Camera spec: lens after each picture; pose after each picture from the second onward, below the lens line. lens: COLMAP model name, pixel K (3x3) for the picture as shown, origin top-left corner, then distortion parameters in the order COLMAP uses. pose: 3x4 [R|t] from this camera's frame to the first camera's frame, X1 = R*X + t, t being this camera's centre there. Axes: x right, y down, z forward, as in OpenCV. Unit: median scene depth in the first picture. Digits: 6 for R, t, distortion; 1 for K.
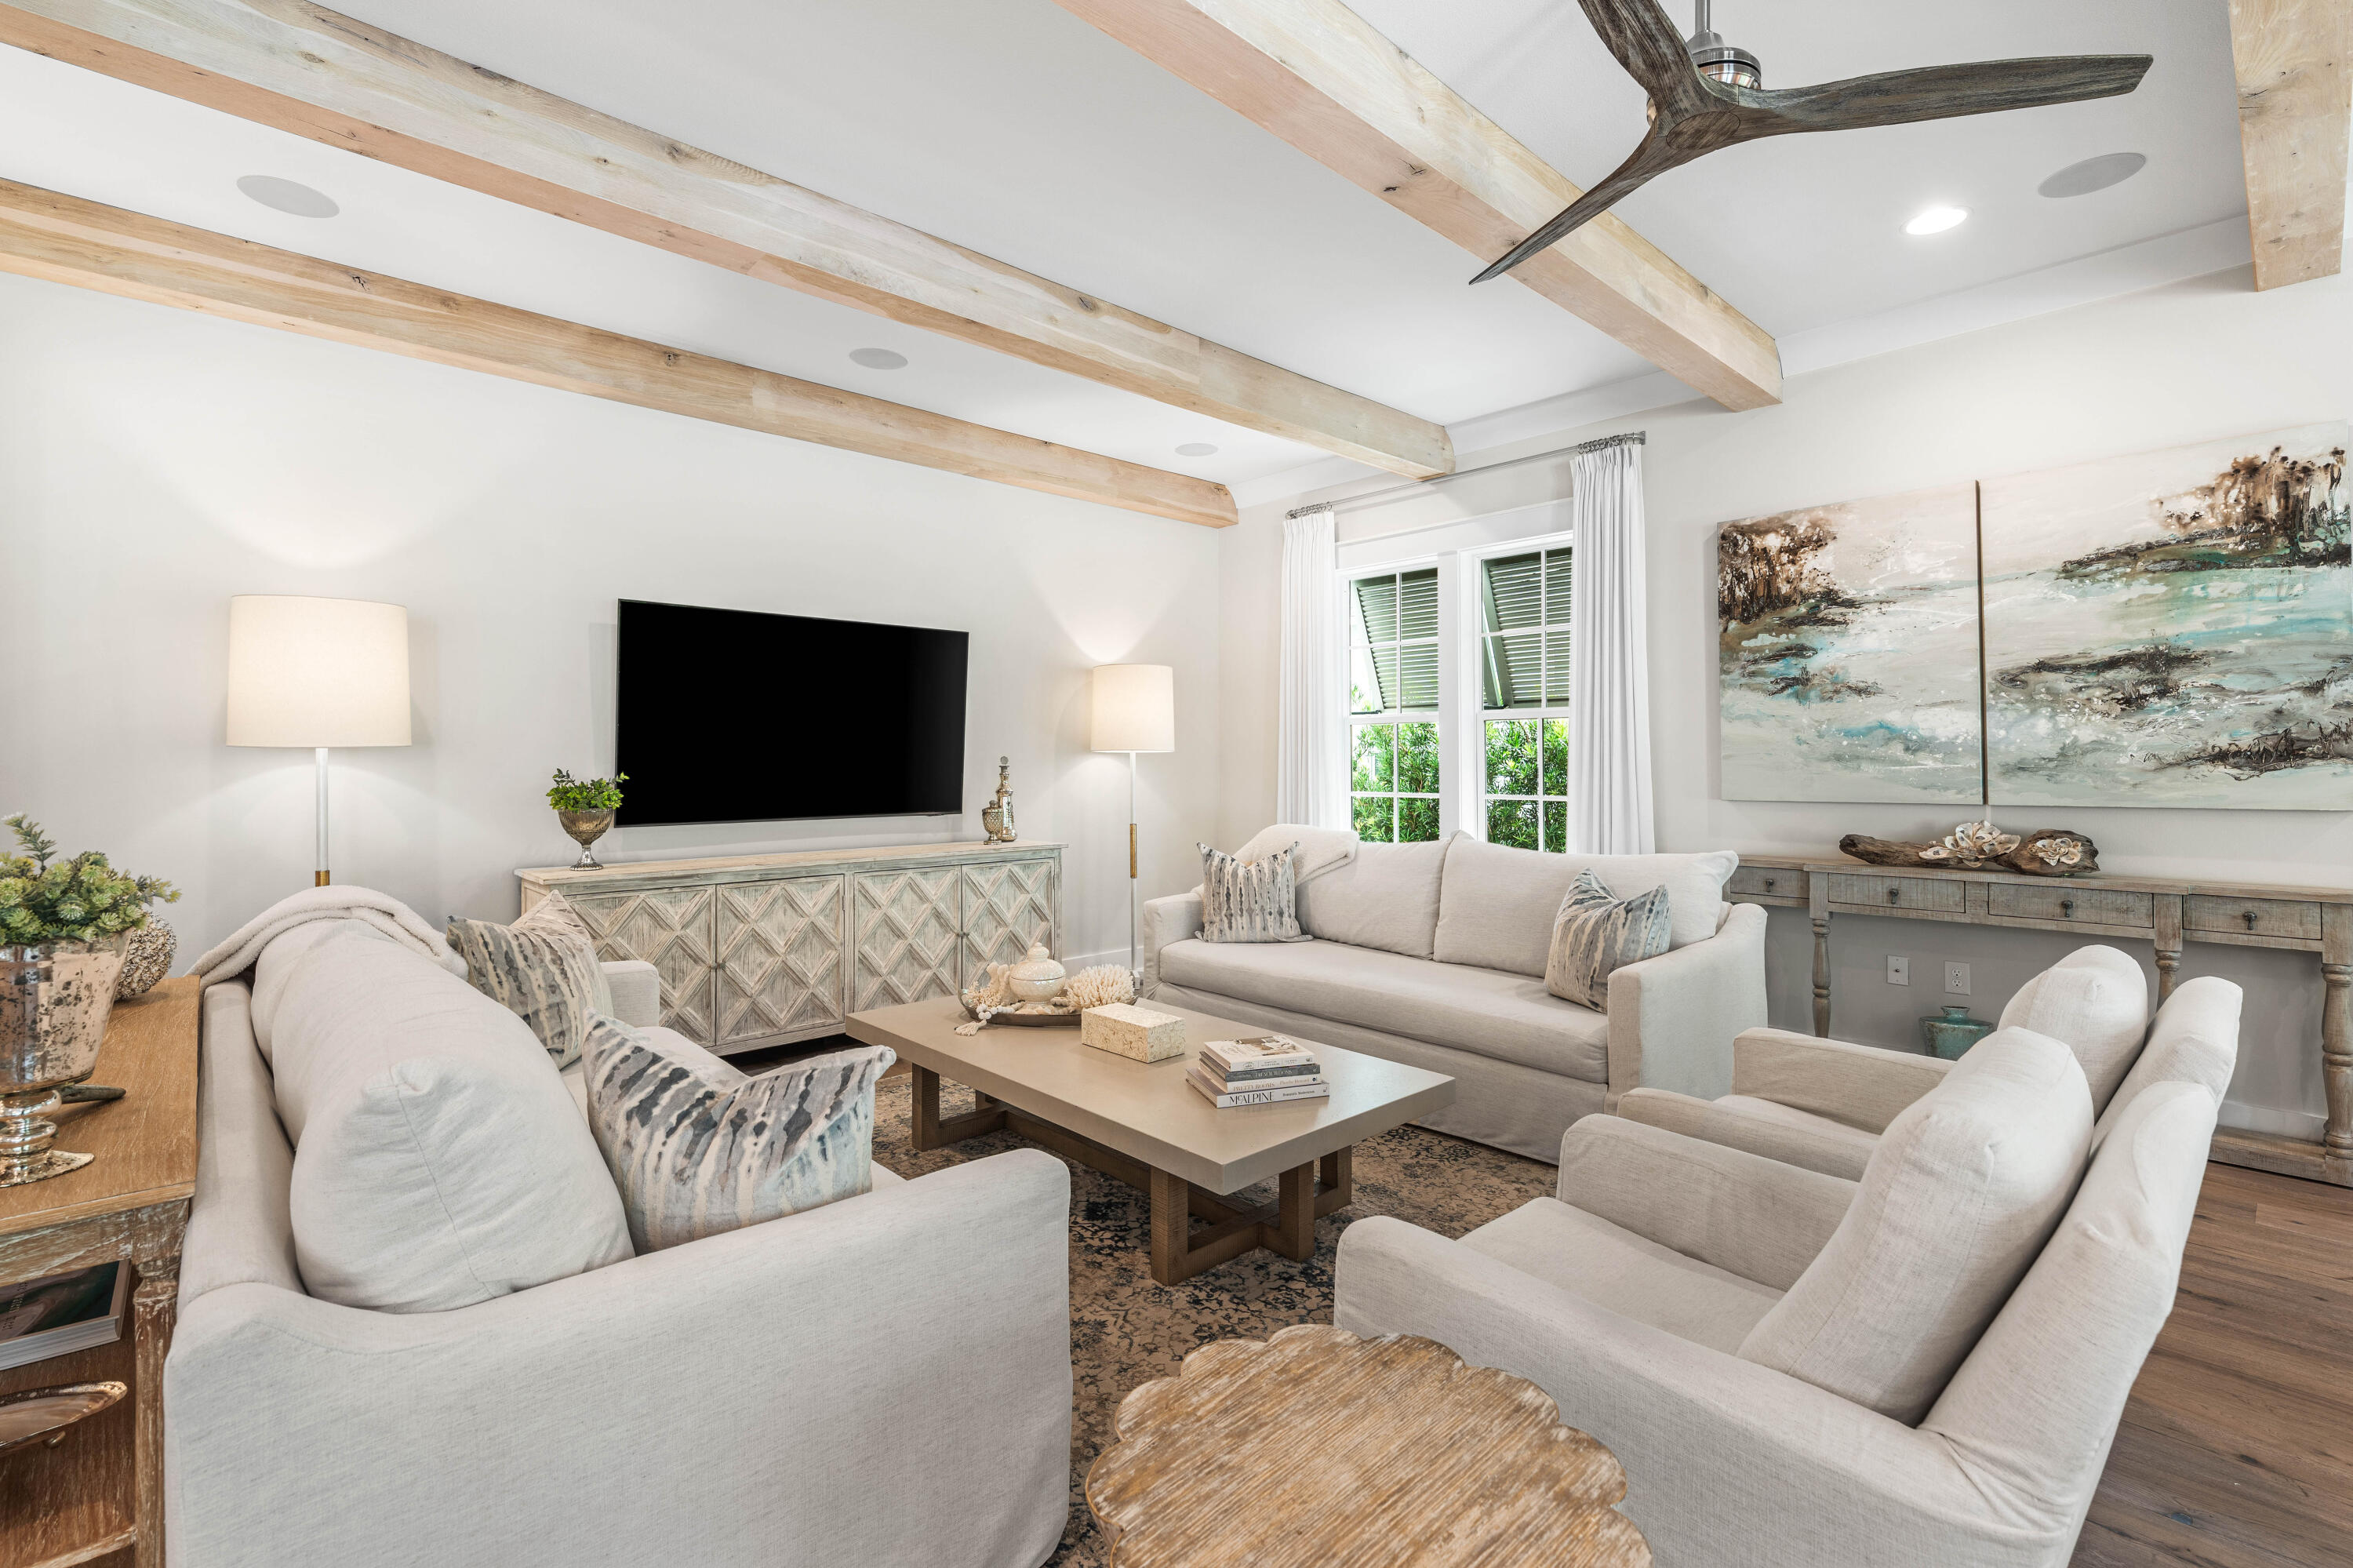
lens RADIAL K [[1048.8, 0, 1166.1], [0, 1048.8, 751.0], [0, 0, 1]] dist [-0.000840, -0.000095]
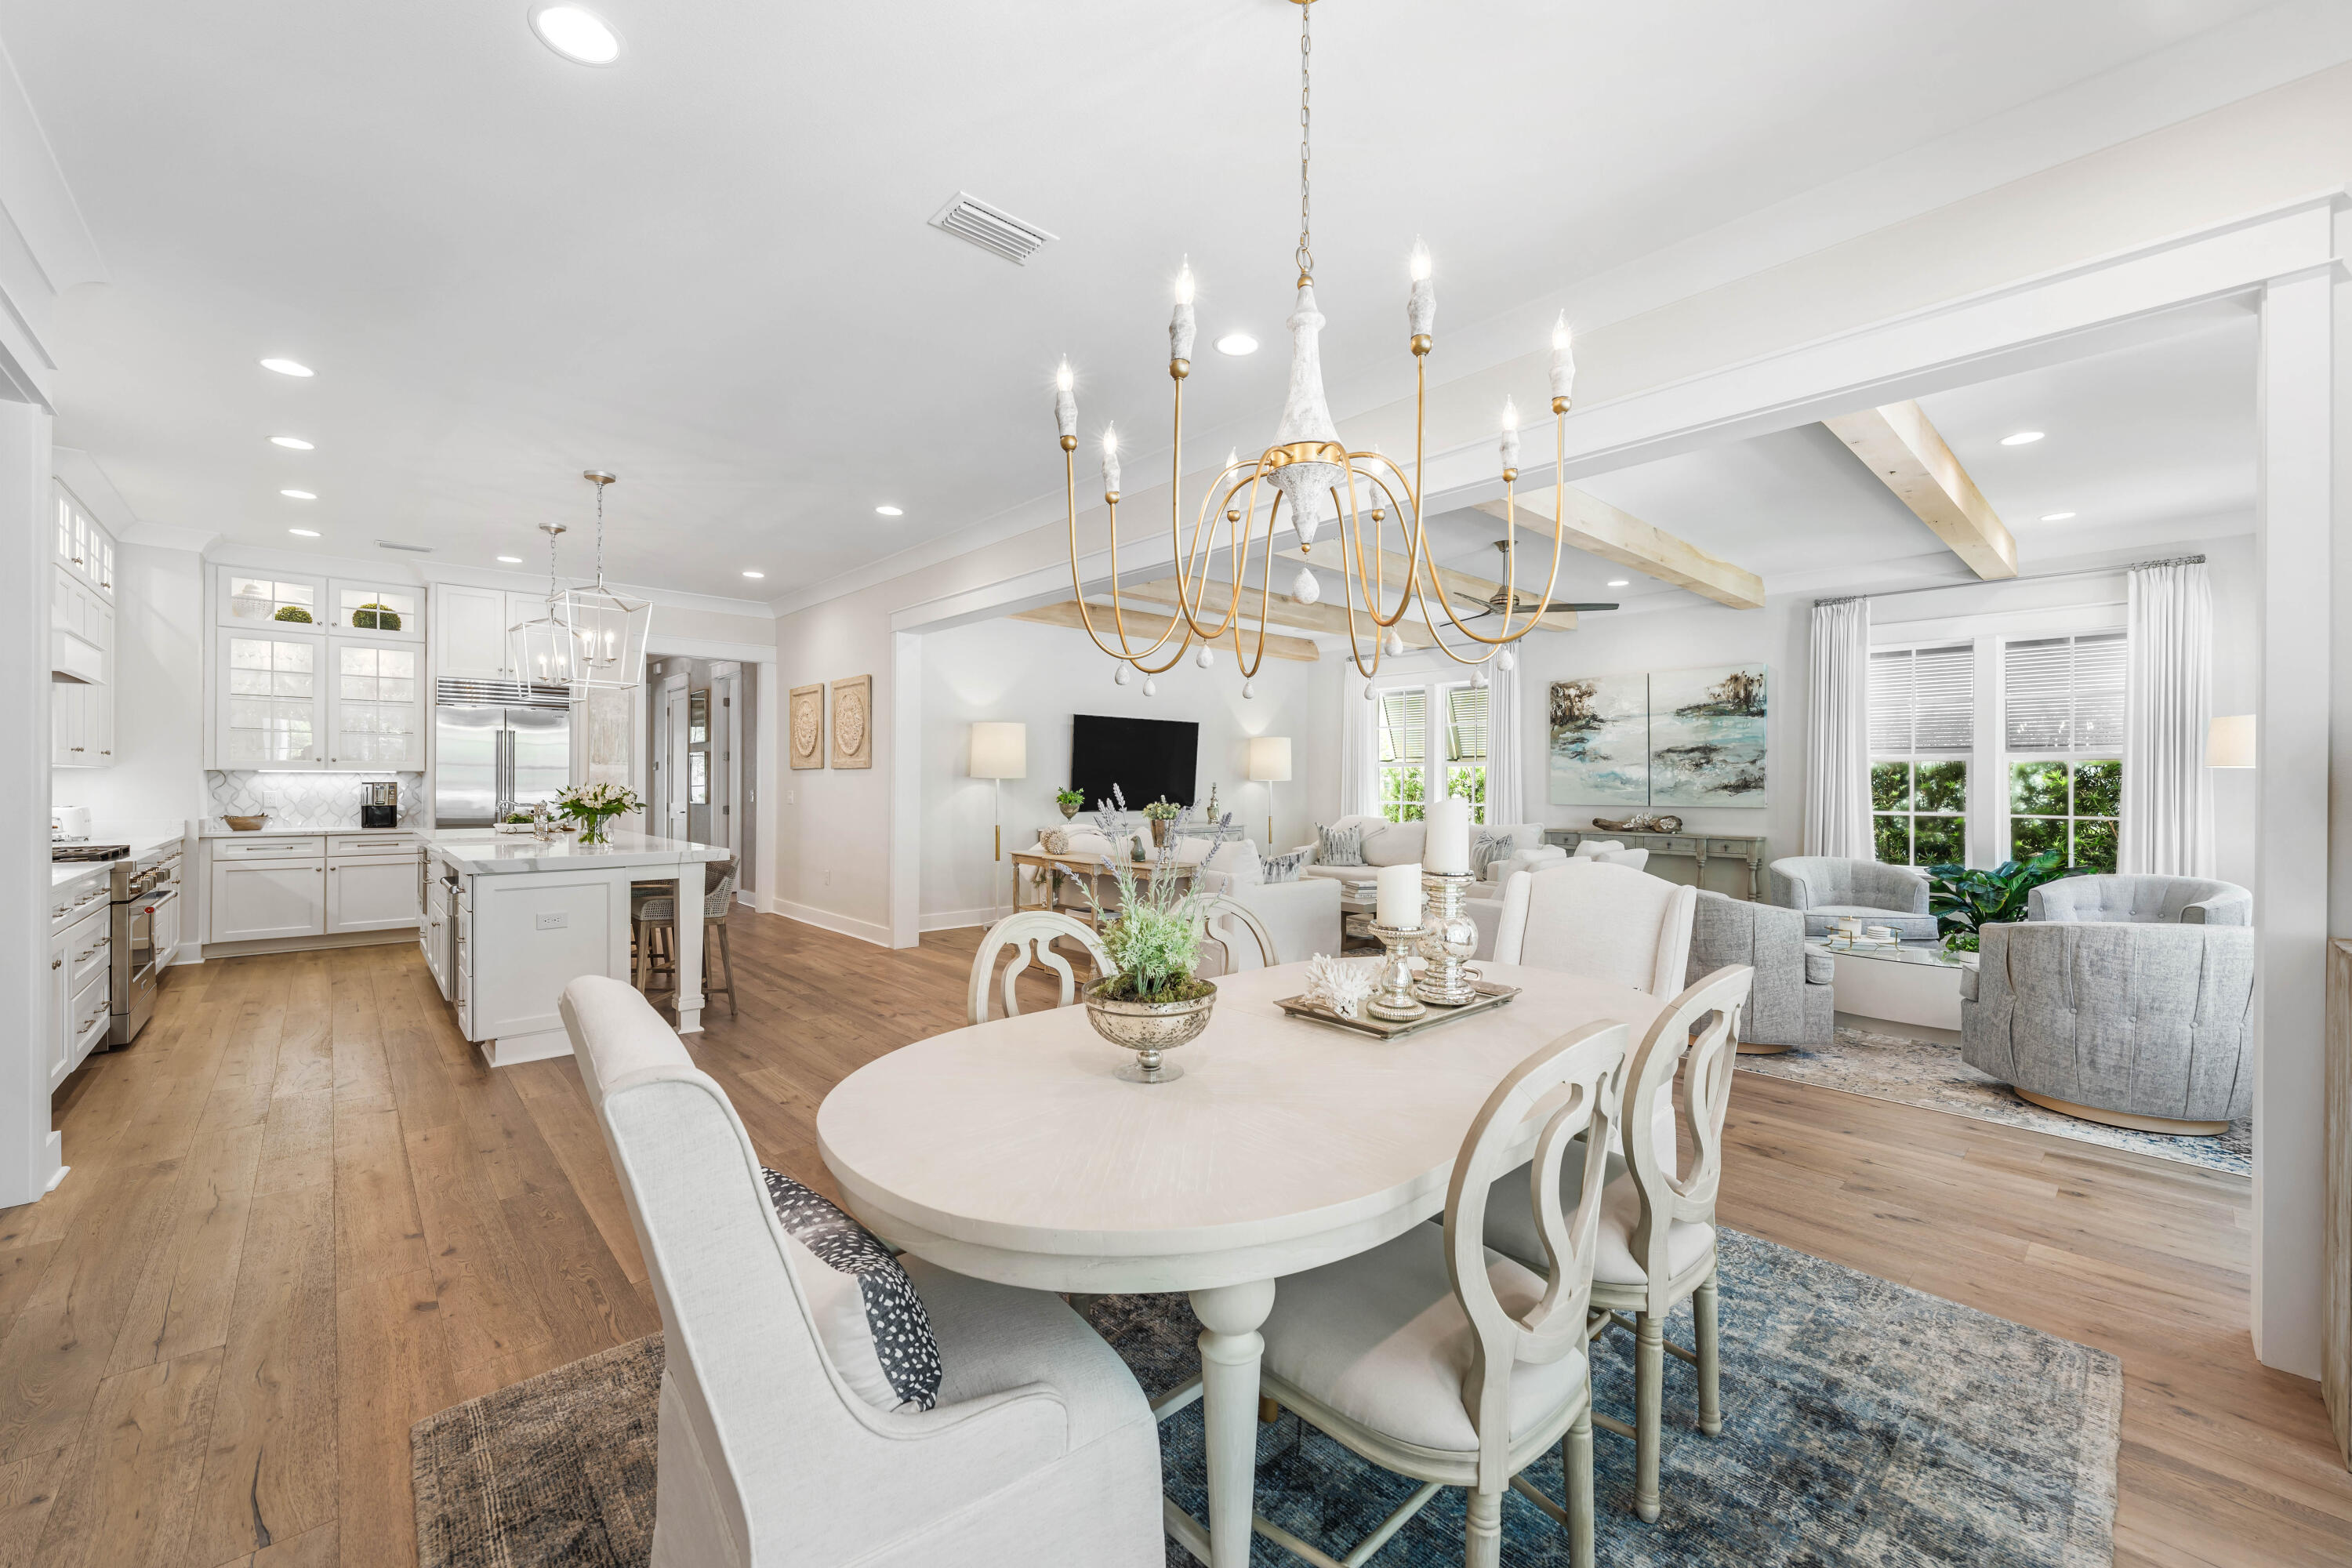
lens RADIAL K [[923.1, 0, 1165.8], [0, 923.1, 782.0], [0, 0, 1]] dist [-0.002241, -0.000539]
pose [[0.999915, 0.007778, -0.010504, -0.295950], [-0.007688, 0.999934, 0.008547, -0.013207], [0.010570, -0.008465, 0.999908, -1.057043]]
